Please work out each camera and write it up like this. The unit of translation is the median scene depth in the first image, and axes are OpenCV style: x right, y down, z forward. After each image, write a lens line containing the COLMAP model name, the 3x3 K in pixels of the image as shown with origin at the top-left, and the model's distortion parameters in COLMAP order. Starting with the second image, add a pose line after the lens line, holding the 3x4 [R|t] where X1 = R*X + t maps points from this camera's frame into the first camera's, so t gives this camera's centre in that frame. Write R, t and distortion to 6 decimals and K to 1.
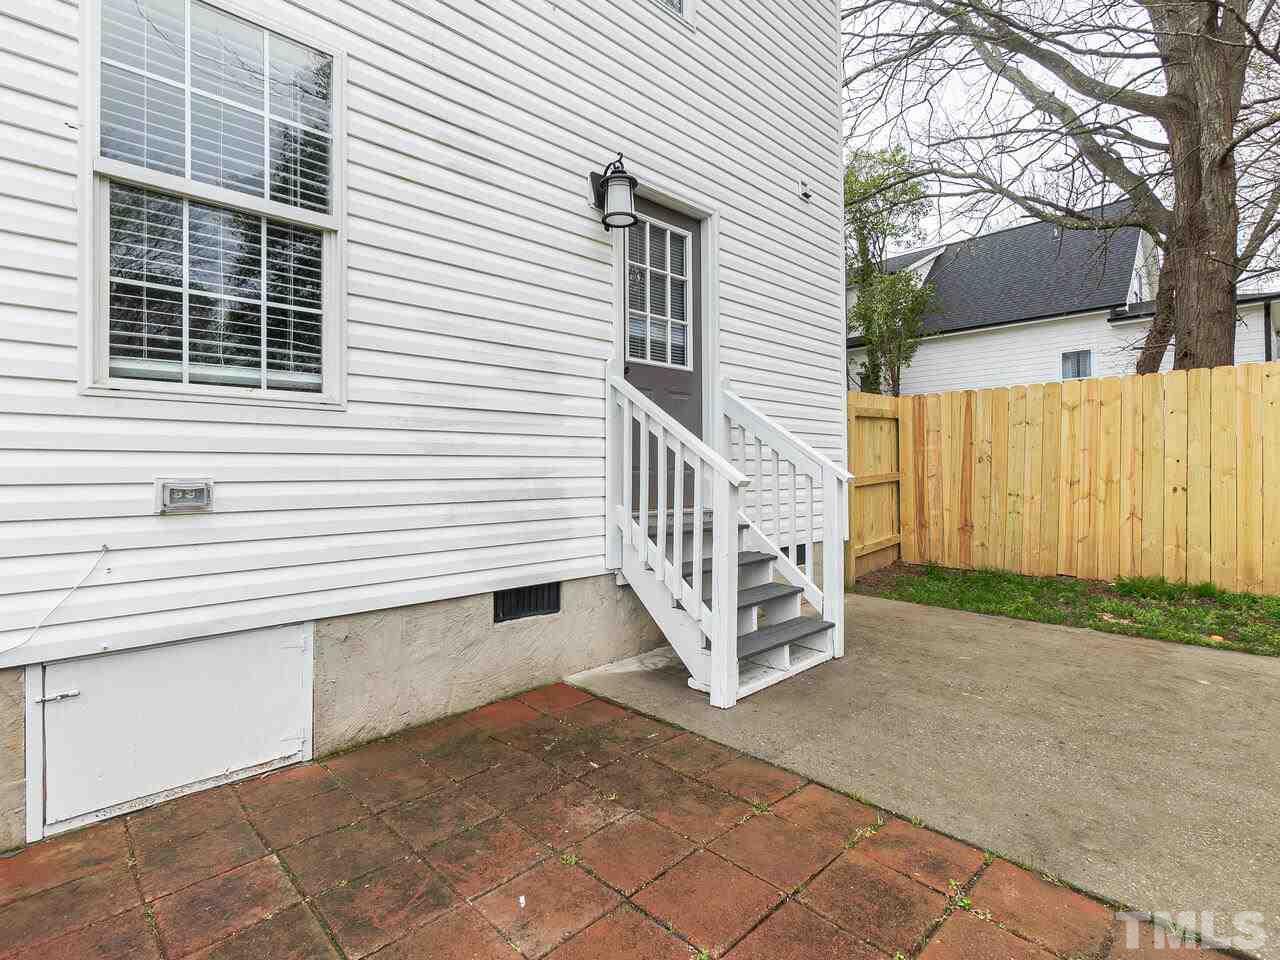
lens RADIAL K [[617.7, 0, 667.0], [0, 617.7, 467.2], [0, 0, 1]] dist [-0.008418, 0.002889]
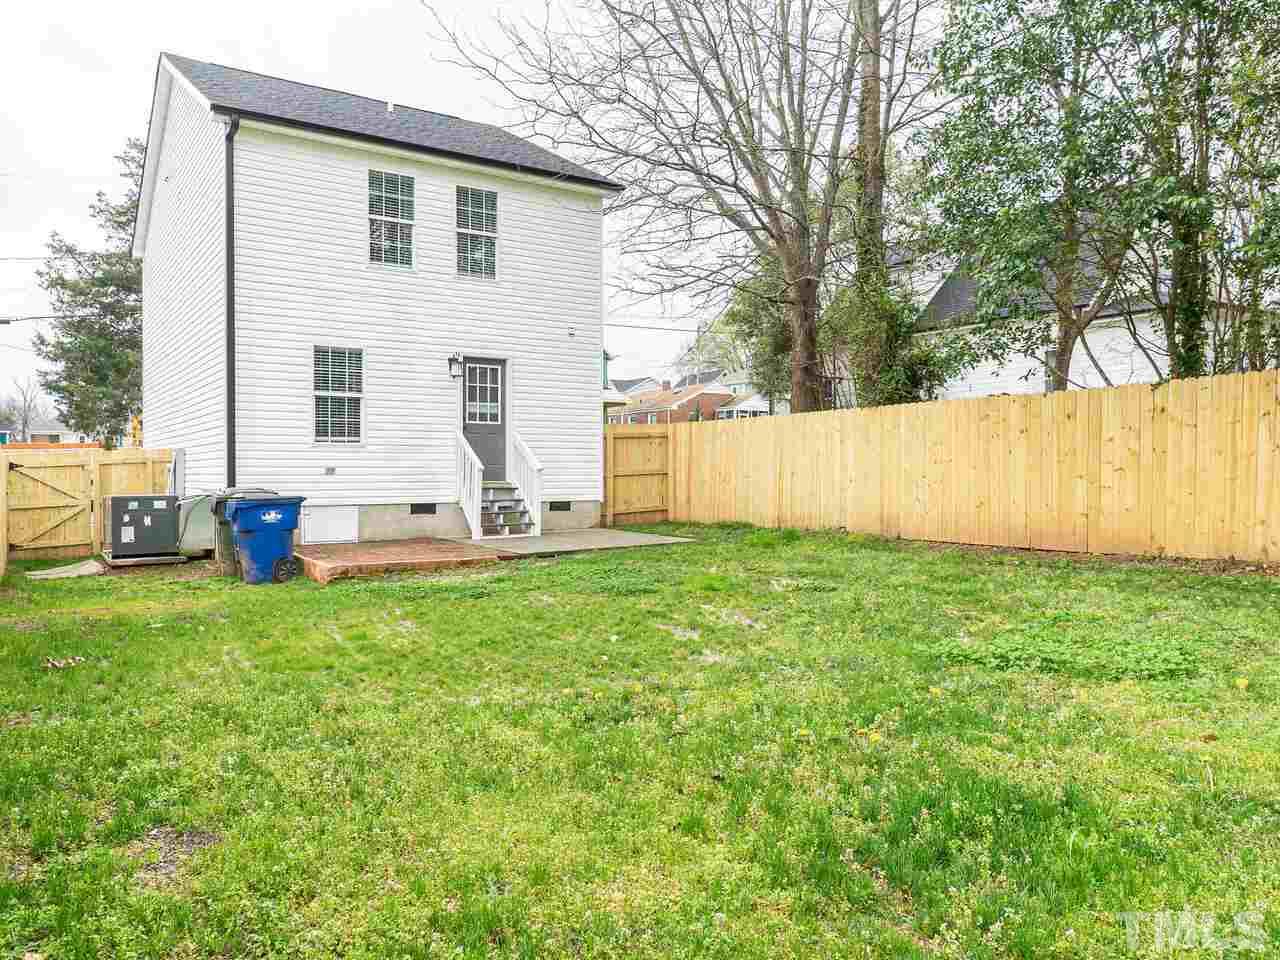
lens RADIAL K [[910.1, 0, 643.7], [0, 910.1, 479.2], [0, 0, 1]] dist [-0.012484, -0.001823]
pose [[0.981709, 0.010094, -0.190121, 1.691137], [-0.007362, 0.999859, 0.015069, 0.001020], [0.190247, -0.013394, 0.981645, -3.175893]]
